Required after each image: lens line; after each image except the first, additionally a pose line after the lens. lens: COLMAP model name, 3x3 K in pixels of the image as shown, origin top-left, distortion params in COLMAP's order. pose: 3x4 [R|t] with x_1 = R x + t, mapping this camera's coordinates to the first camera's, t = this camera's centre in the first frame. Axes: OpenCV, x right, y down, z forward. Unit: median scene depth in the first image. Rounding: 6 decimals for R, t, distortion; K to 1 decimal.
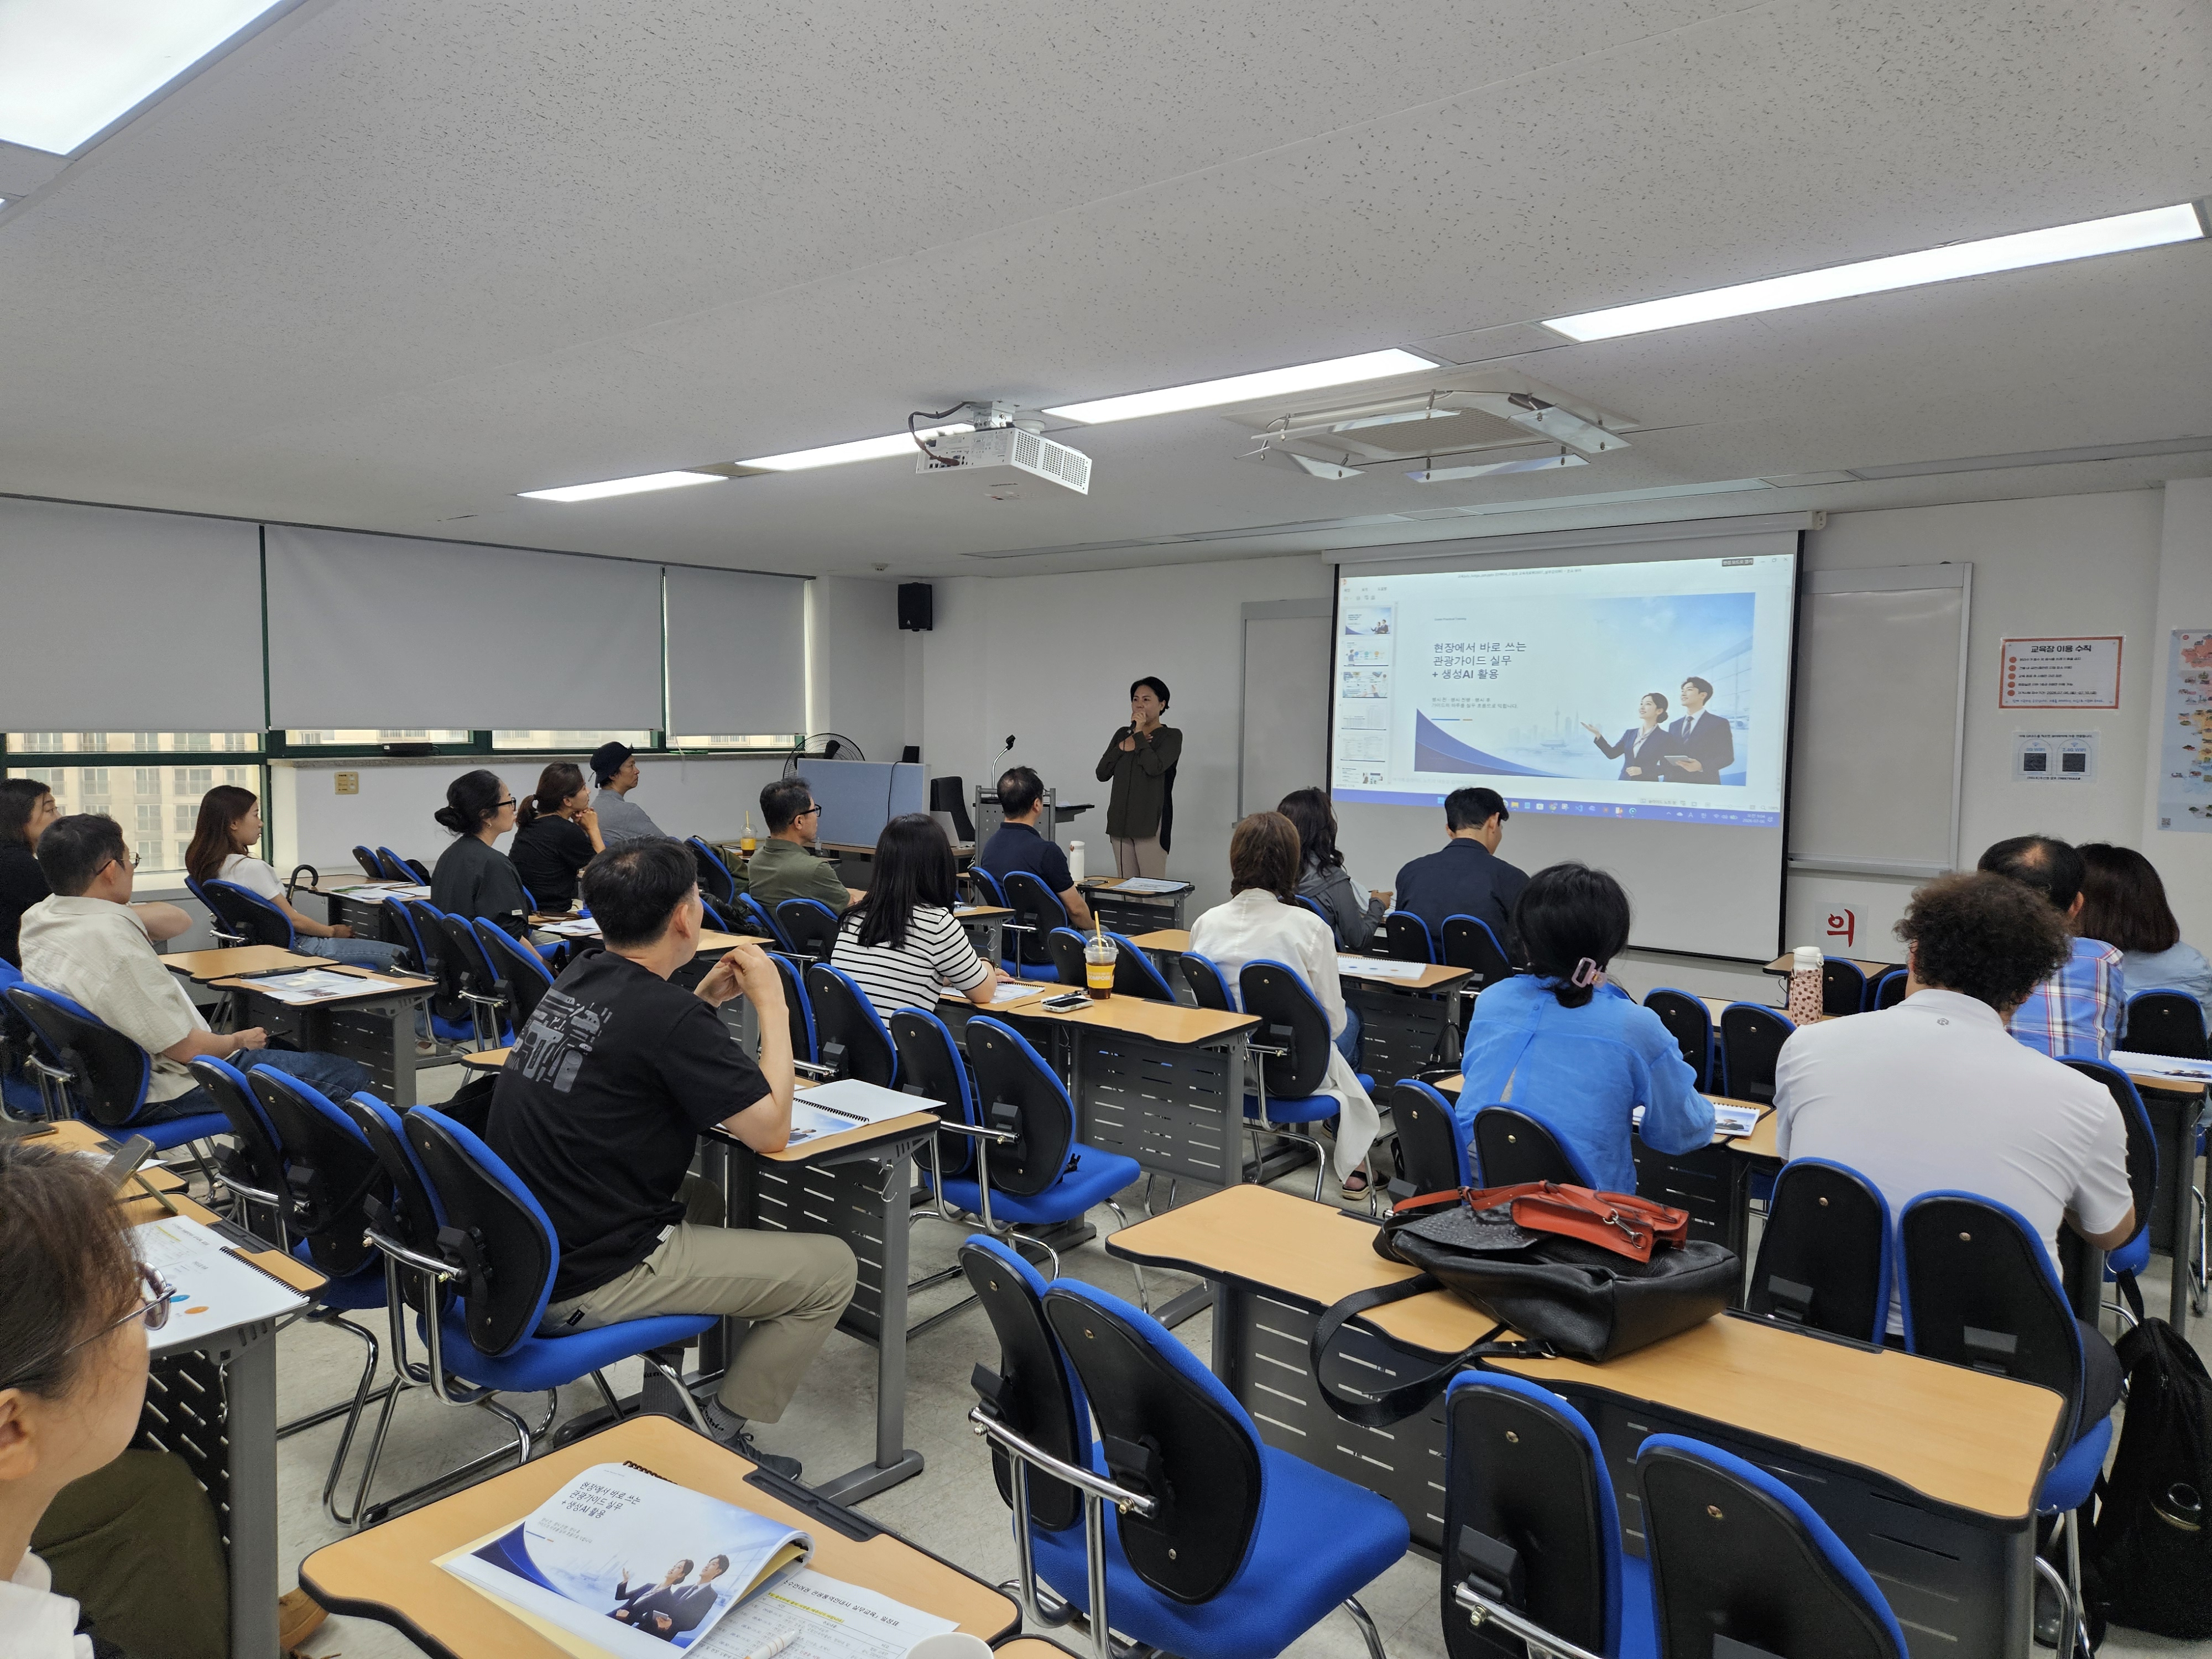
lens RADIAL K [[1506.4, 0, 1106.0], [0, 1506.4, 840.3], [0, 0, 1]] dist [0.036216, -0.033238]
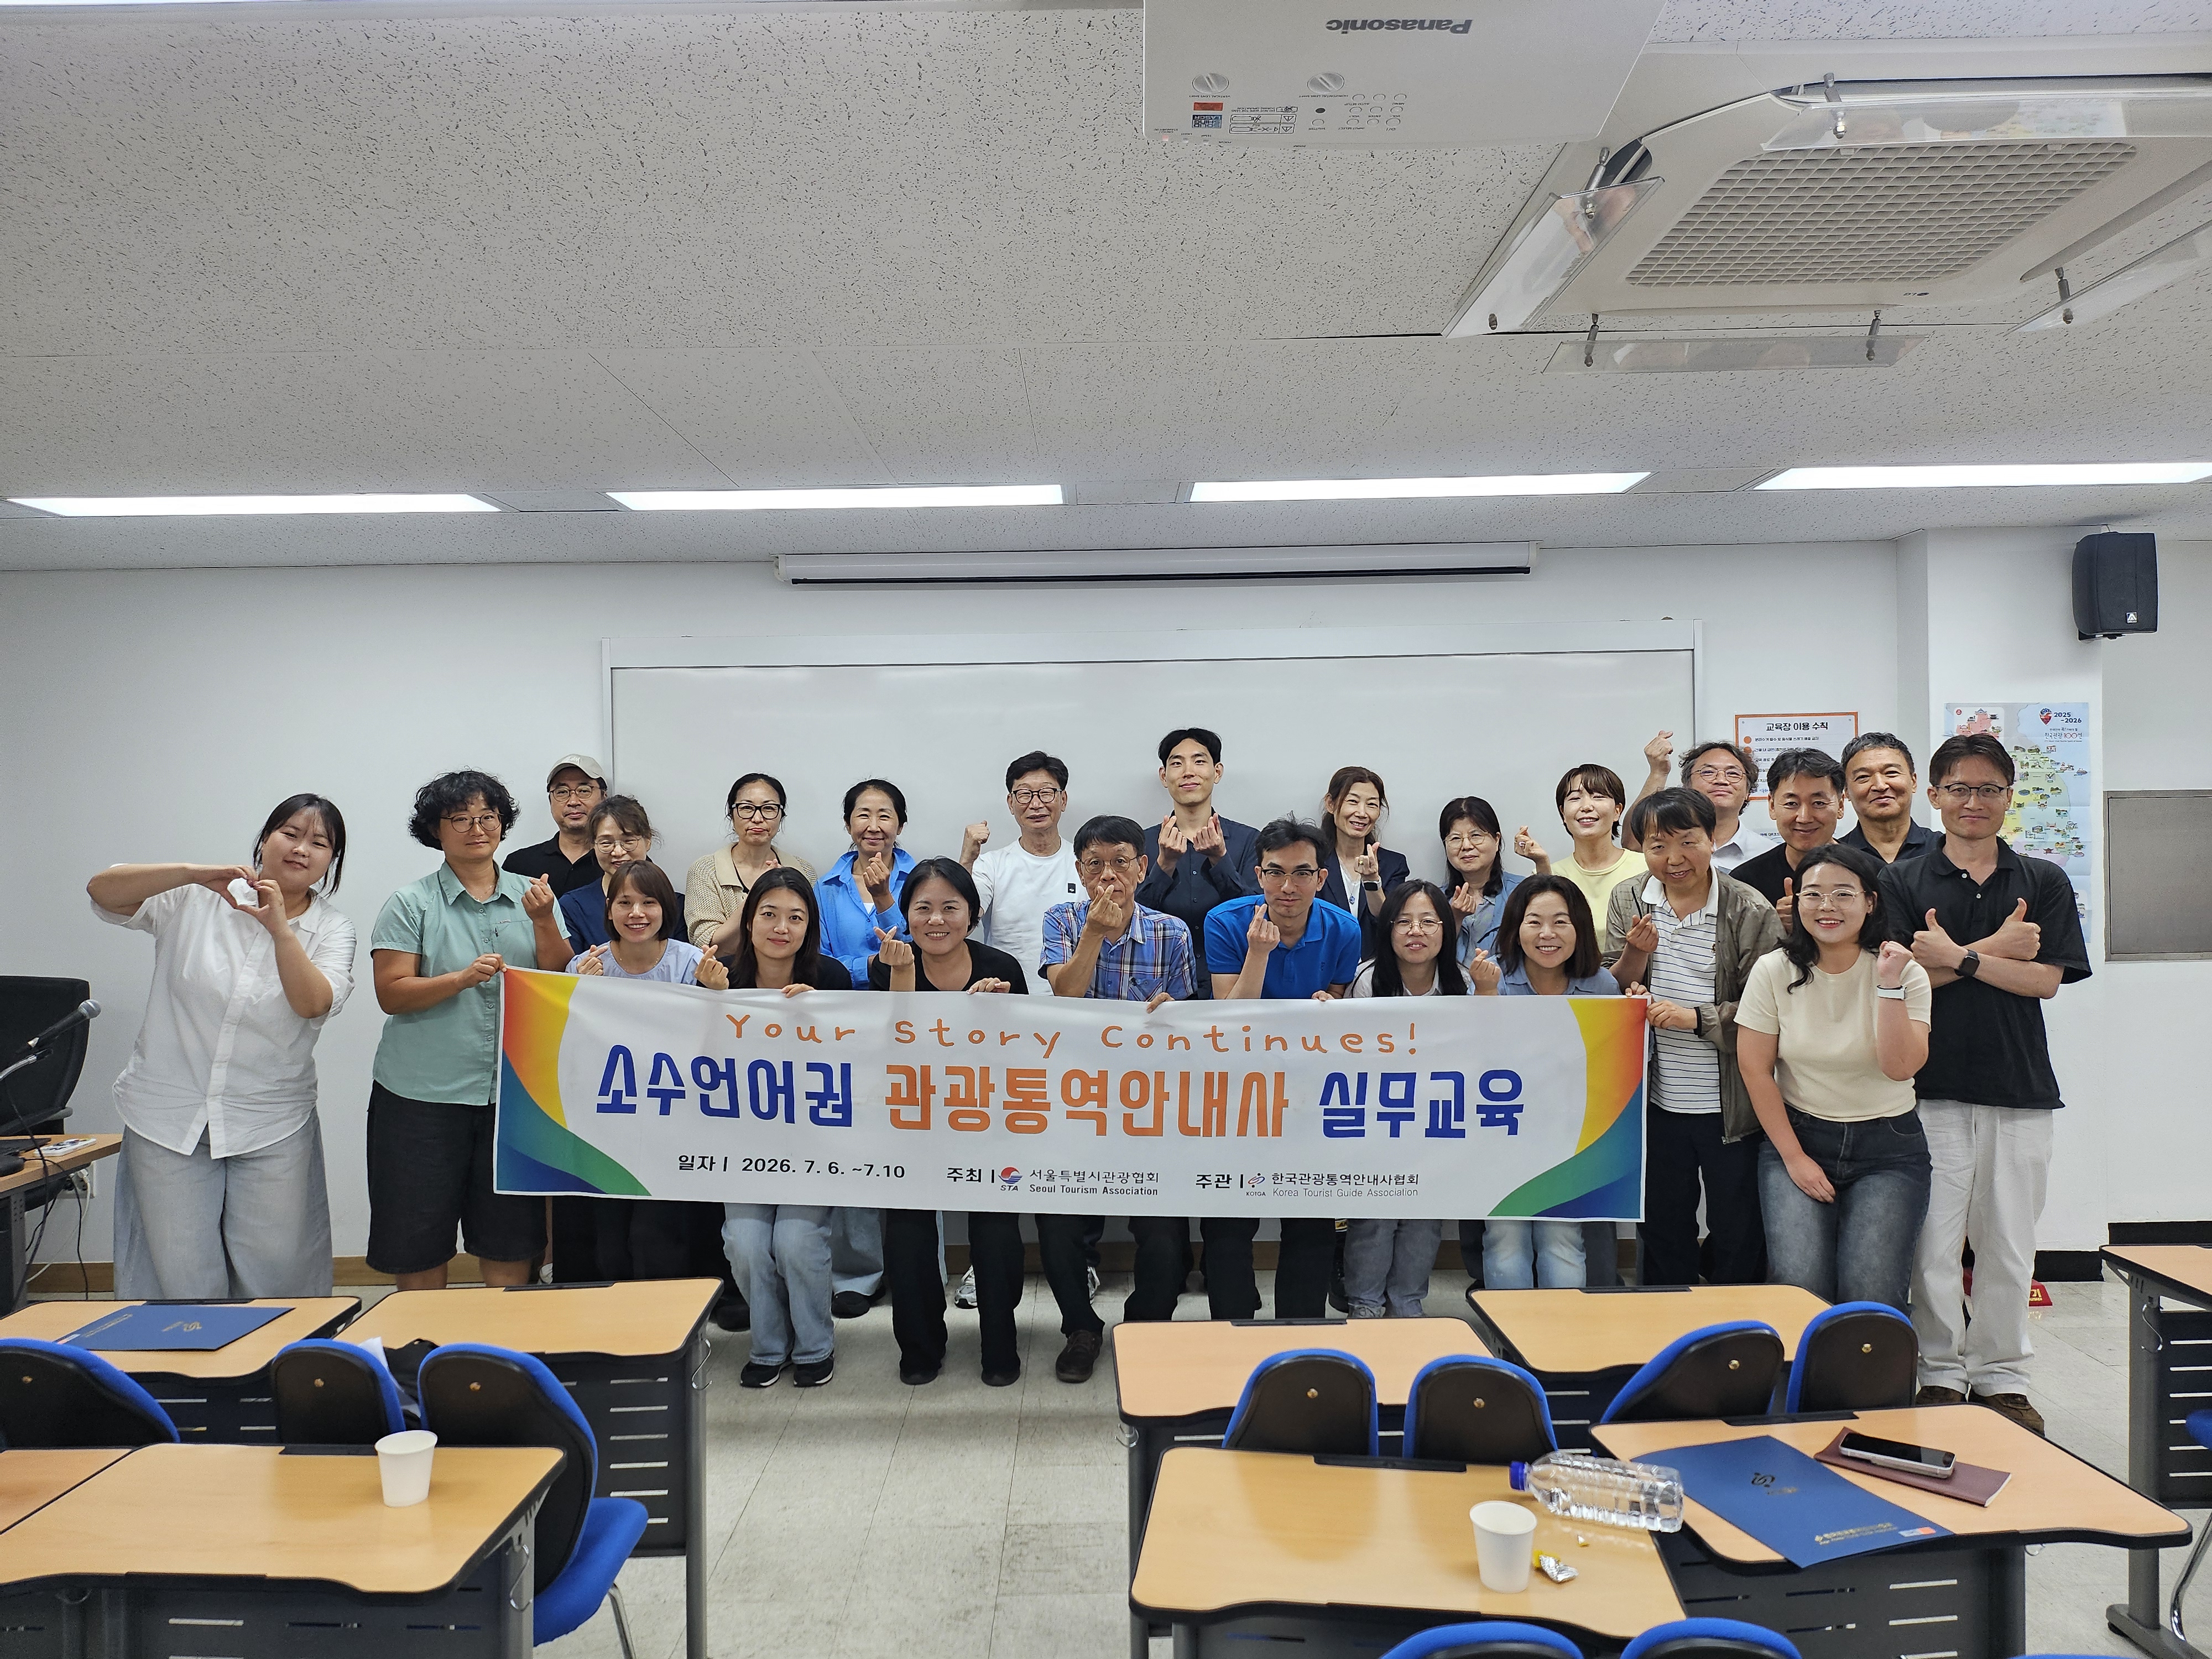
lens RADIAL K [[1589.5, 0, 1105.3], [0, 1589.5, 827.6], [0, 0, 1]] dist [0.006775, -0.019480]
pose [[0.756330, -0.031820, 0.653417, -0.217522], [0.079227, 0.995920, -0.043206, -0.064596], [-0.649376, 0.084447, 0.755765, 0.601388]]
